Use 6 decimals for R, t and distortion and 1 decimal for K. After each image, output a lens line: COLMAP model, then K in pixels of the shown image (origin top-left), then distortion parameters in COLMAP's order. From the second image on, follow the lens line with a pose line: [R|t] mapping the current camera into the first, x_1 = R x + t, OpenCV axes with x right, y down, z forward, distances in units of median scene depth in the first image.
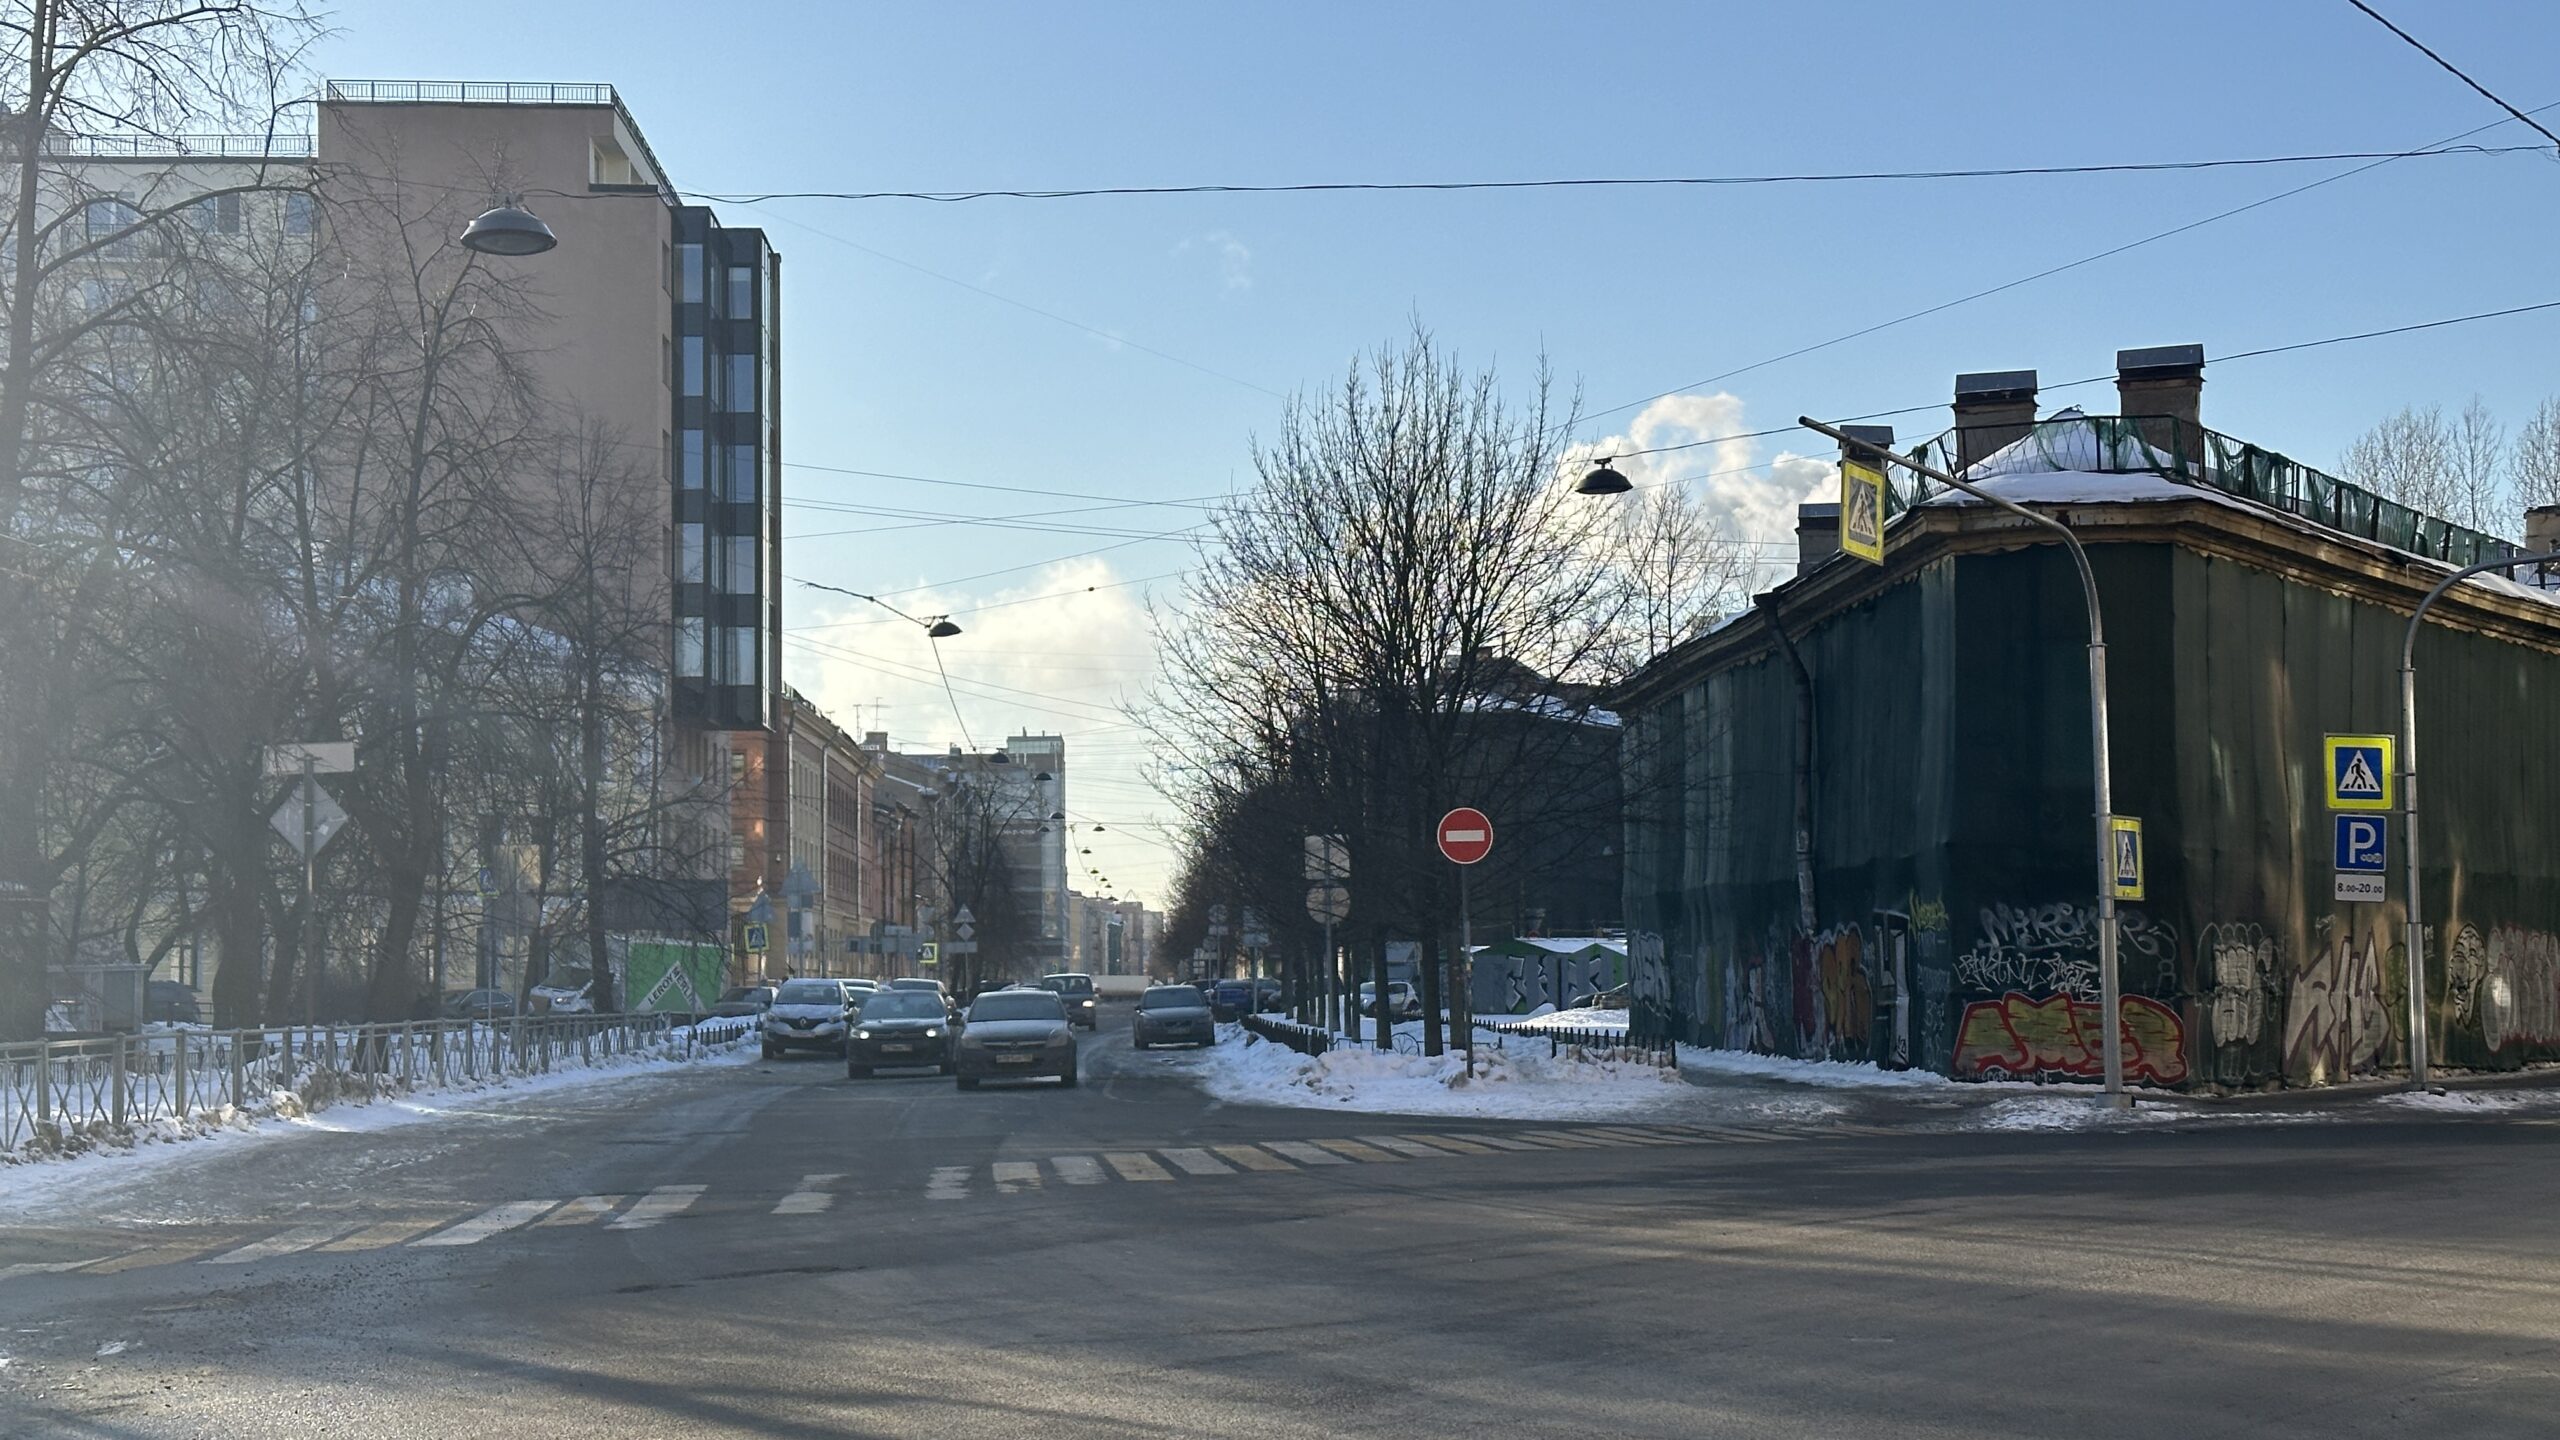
lens RADIAL K [[3530.3, 0, 1258.8], [0, 3530.3, 718.2], [0, 0, 1]] dist [0.171551, -0.258190]
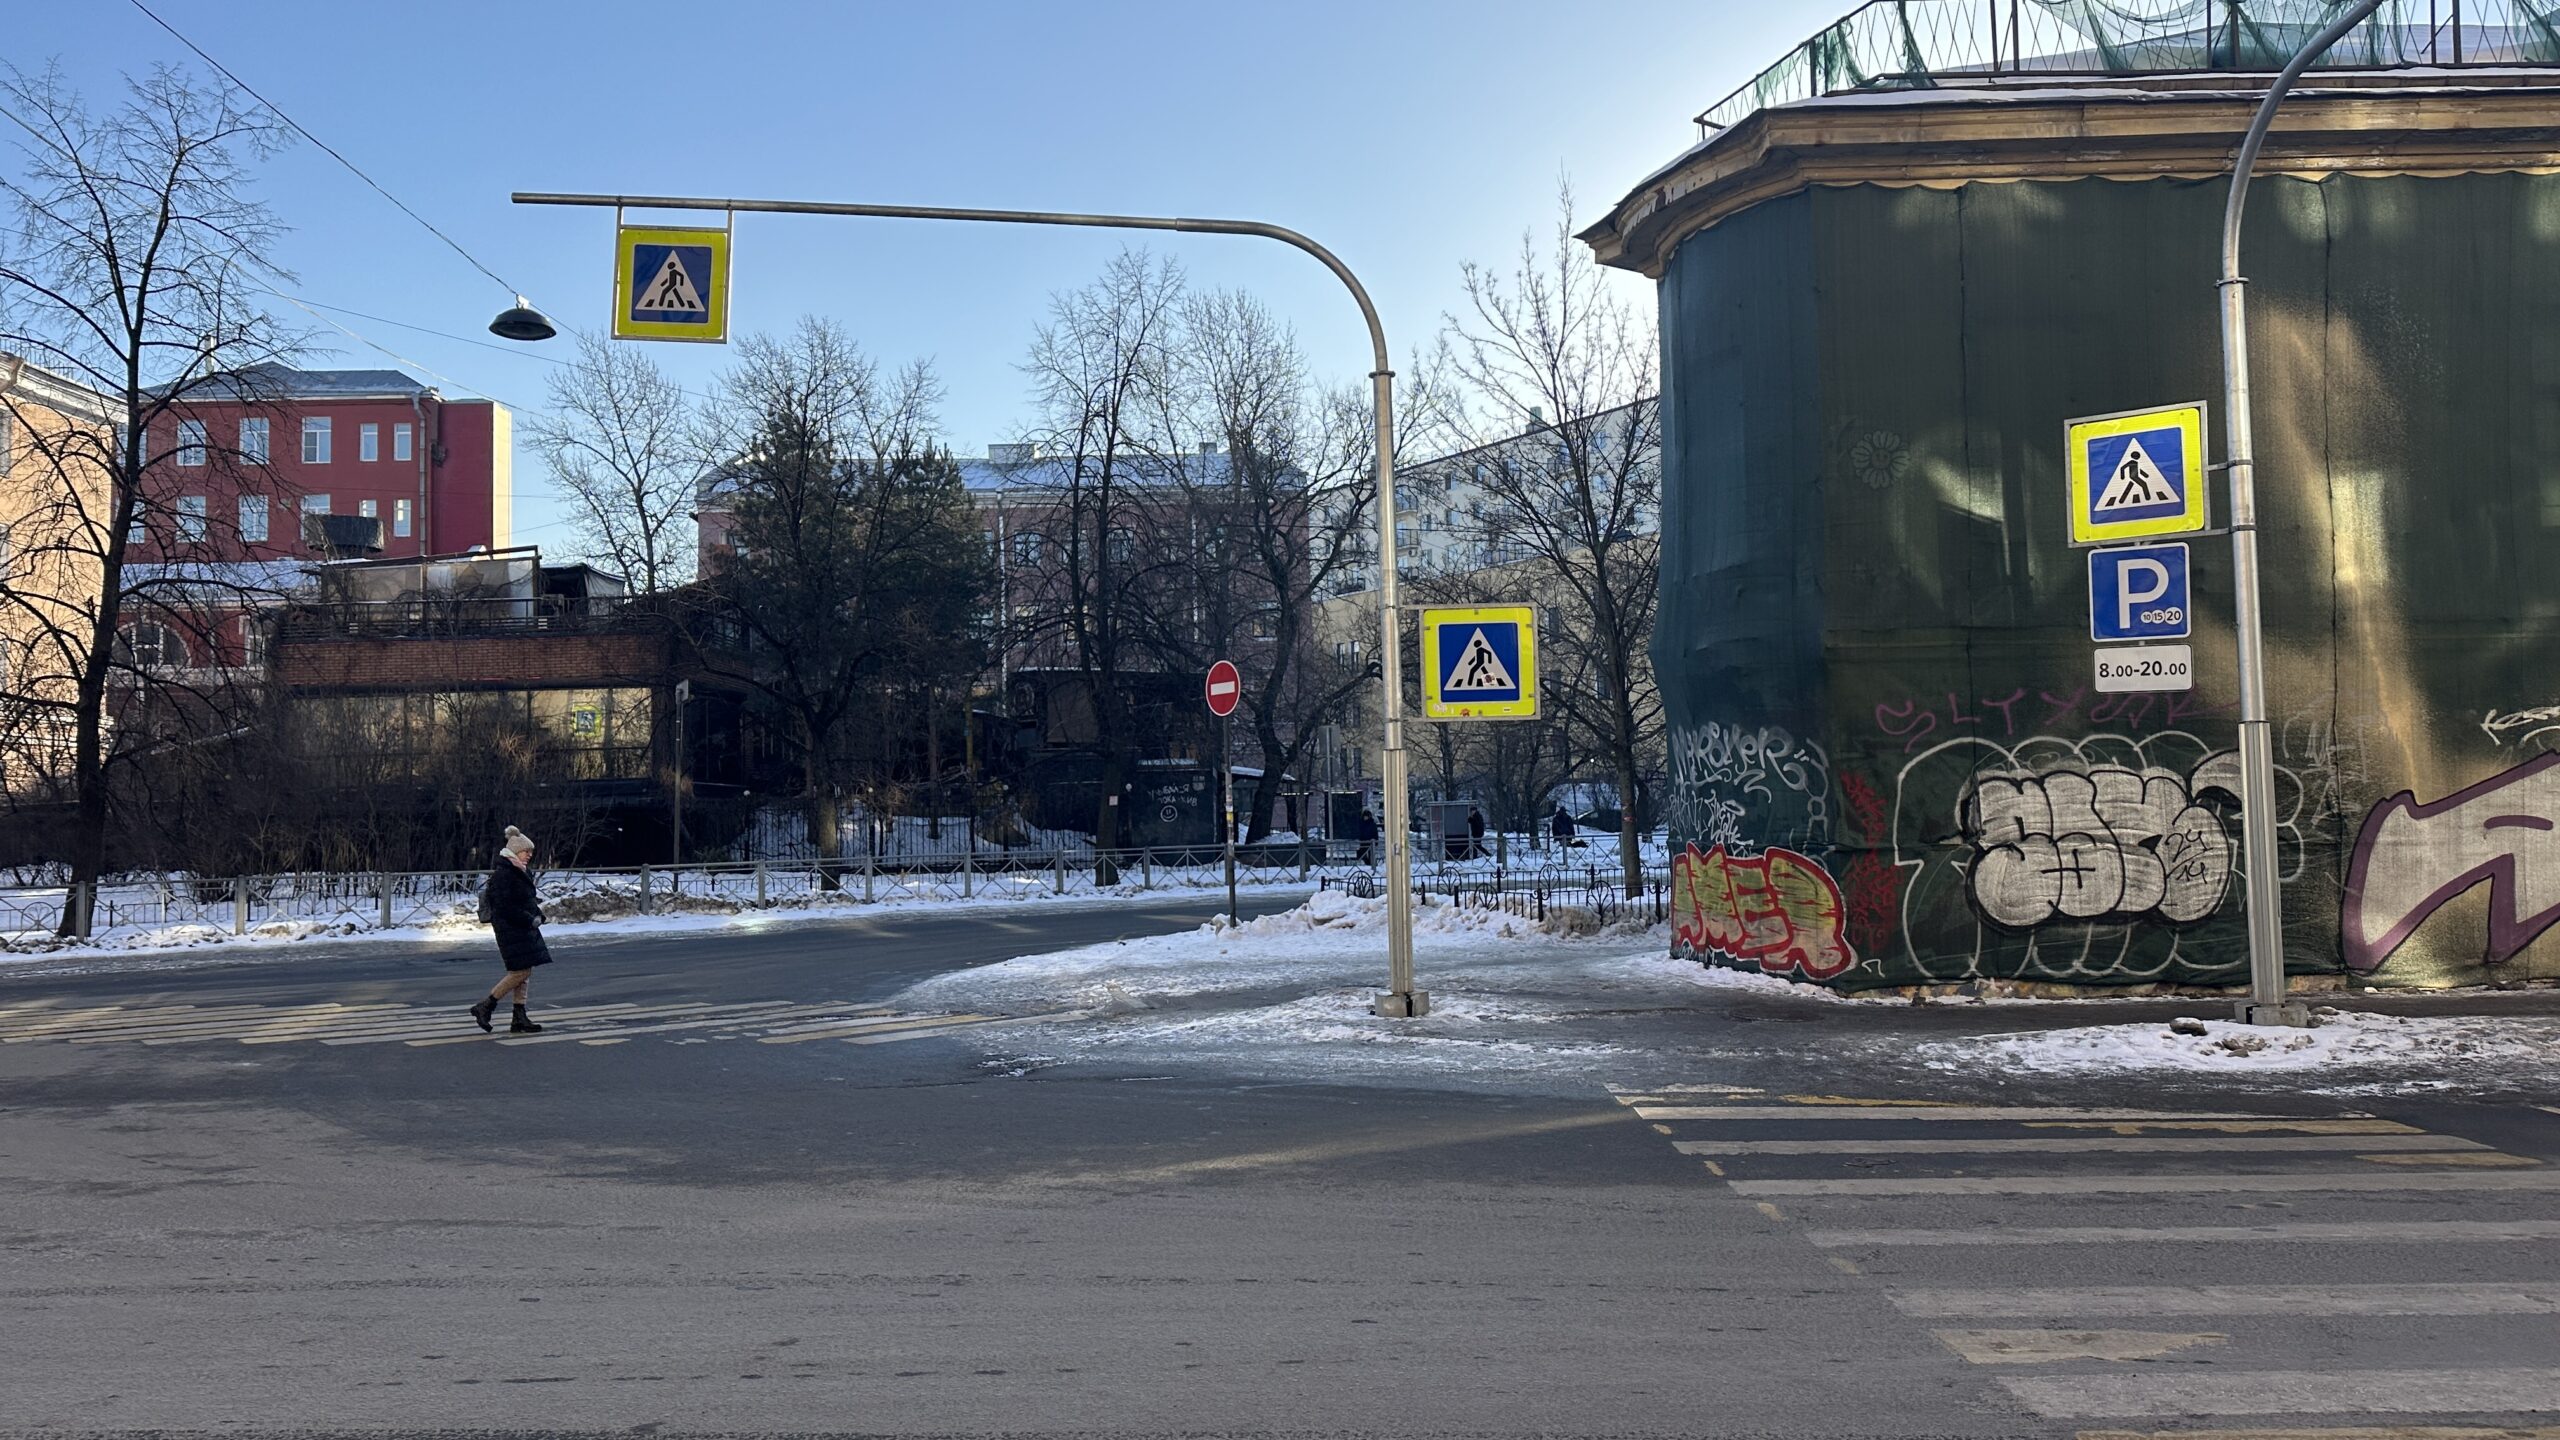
lens RADIAL K [[1768.5, 0, 1281.5], [0, 1768.5, 709.2], [0, 0, 1]] dist [0.135210, -0.190295]
pose [[0.559339, -0.057339, -0.826954, 0.474757], [0.079580, 0.996711, -0.015283, 0.047264], [0.825110, -0.057261, 0.562062, 0.713013]]
